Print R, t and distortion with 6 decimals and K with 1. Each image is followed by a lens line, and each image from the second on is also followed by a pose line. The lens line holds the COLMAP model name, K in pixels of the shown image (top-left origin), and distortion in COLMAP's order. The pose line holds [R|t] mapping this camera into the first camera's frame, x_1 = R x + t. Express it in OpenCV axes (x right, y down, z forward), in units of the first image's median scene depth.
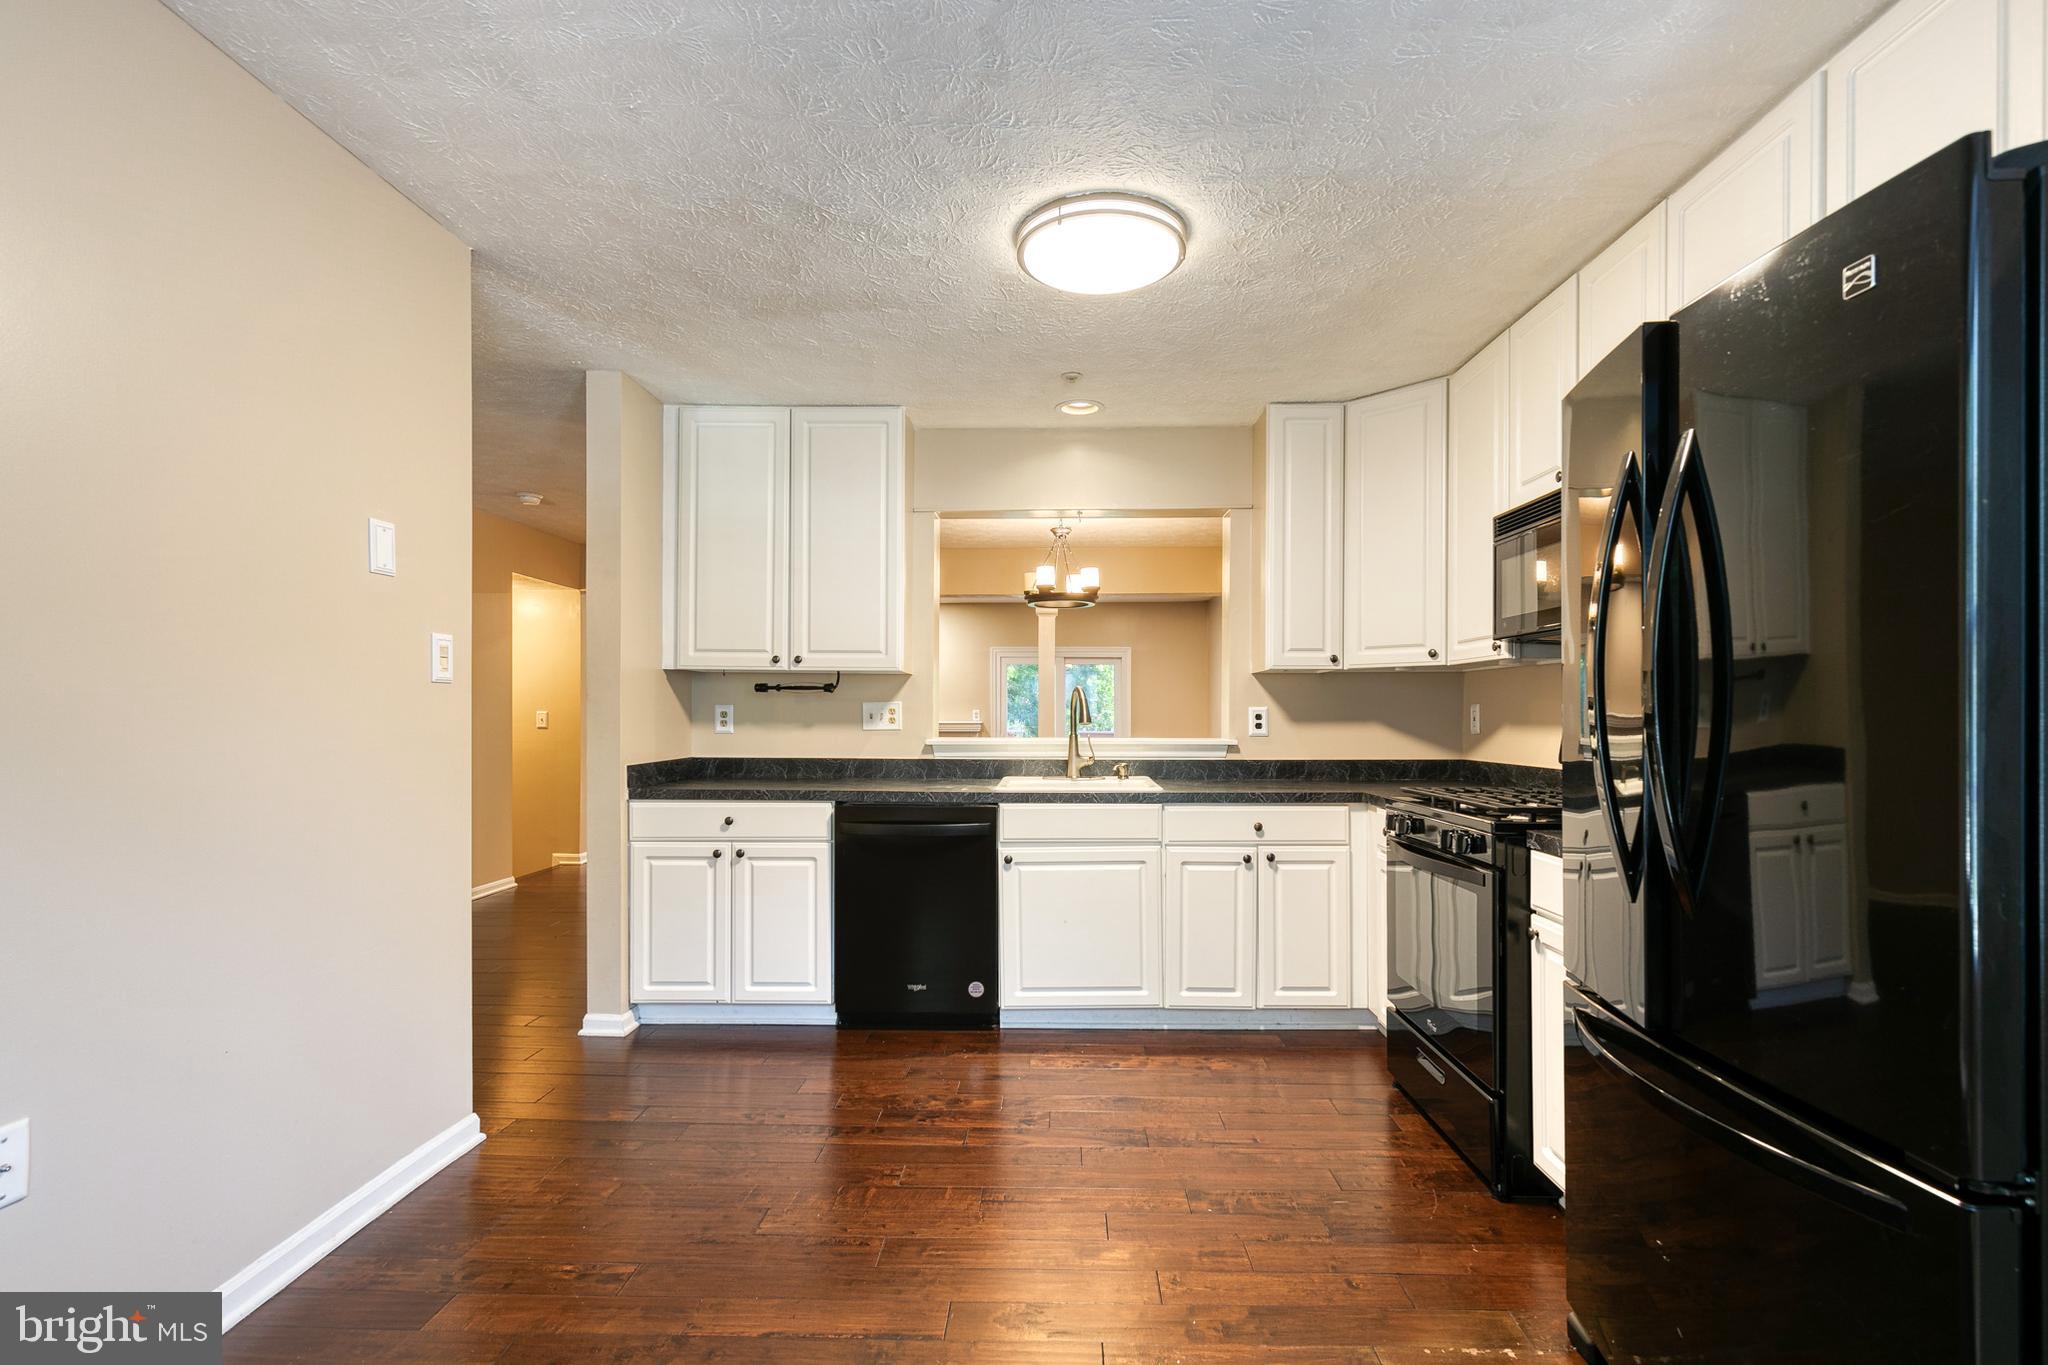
lens RADIAL K [[936.4, 0, 1046.5], [0, 936.4, 688.4], [0, 0, 1]] dist [0.000996, 0.000319]
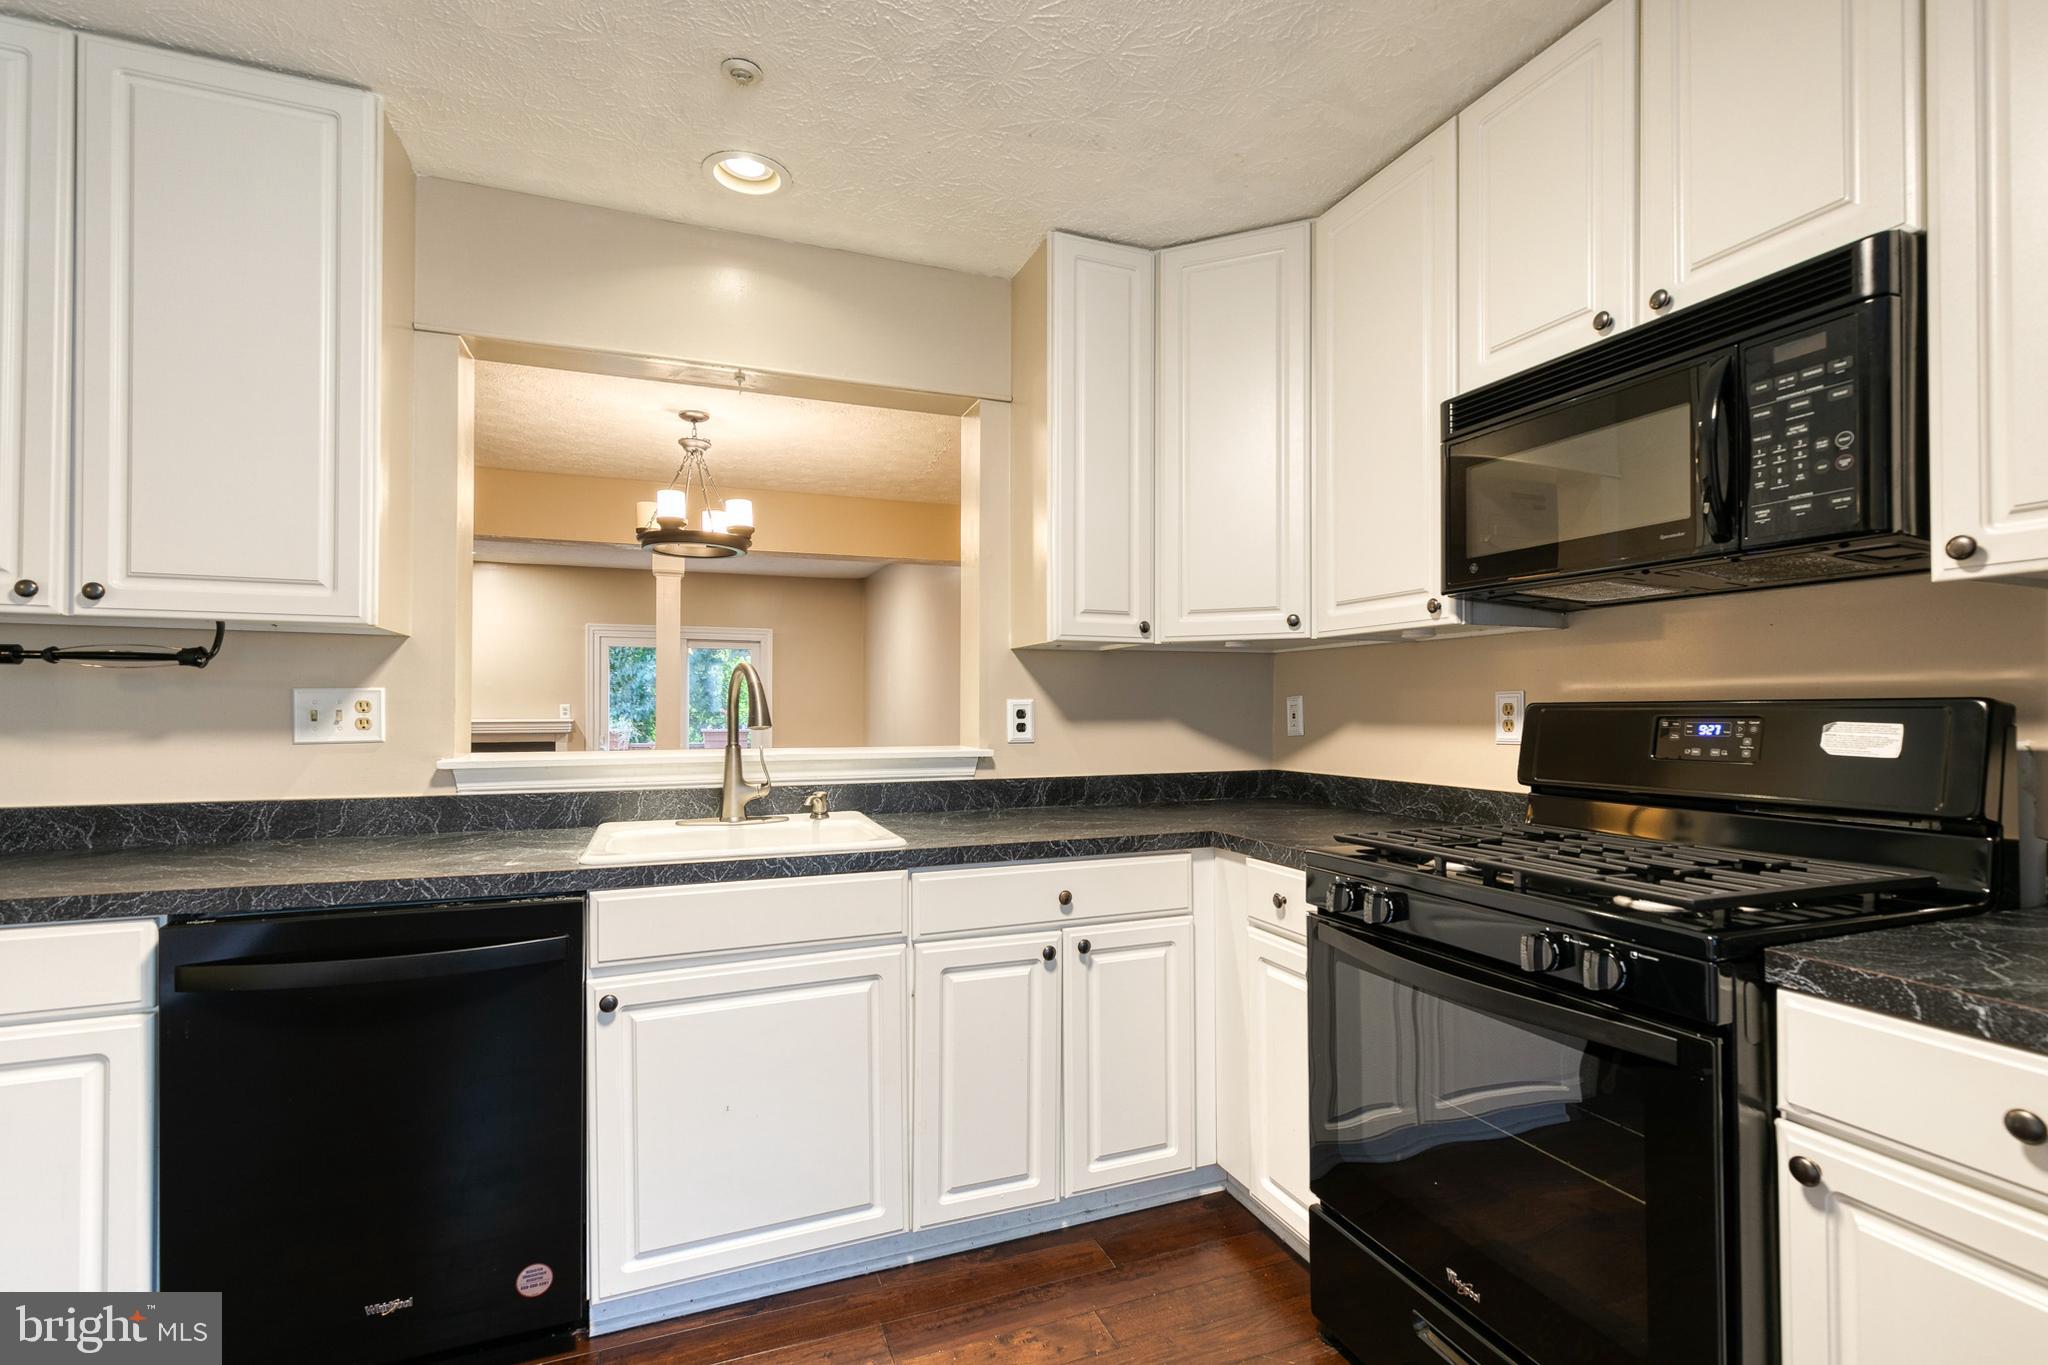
lens RADIAL K [[918.1, 0, 1029.0], [0, 918.1, 696.7], [0, 0, 1]] dist [0.003602, 0.000660]
pose [[0.926134, 0.002793, 0.377185, -0.016726], [-0.008424, 0.999876, 0.013280, 0.009948], [-0.377101, -0.015477, 0.926043, 0.418899]]
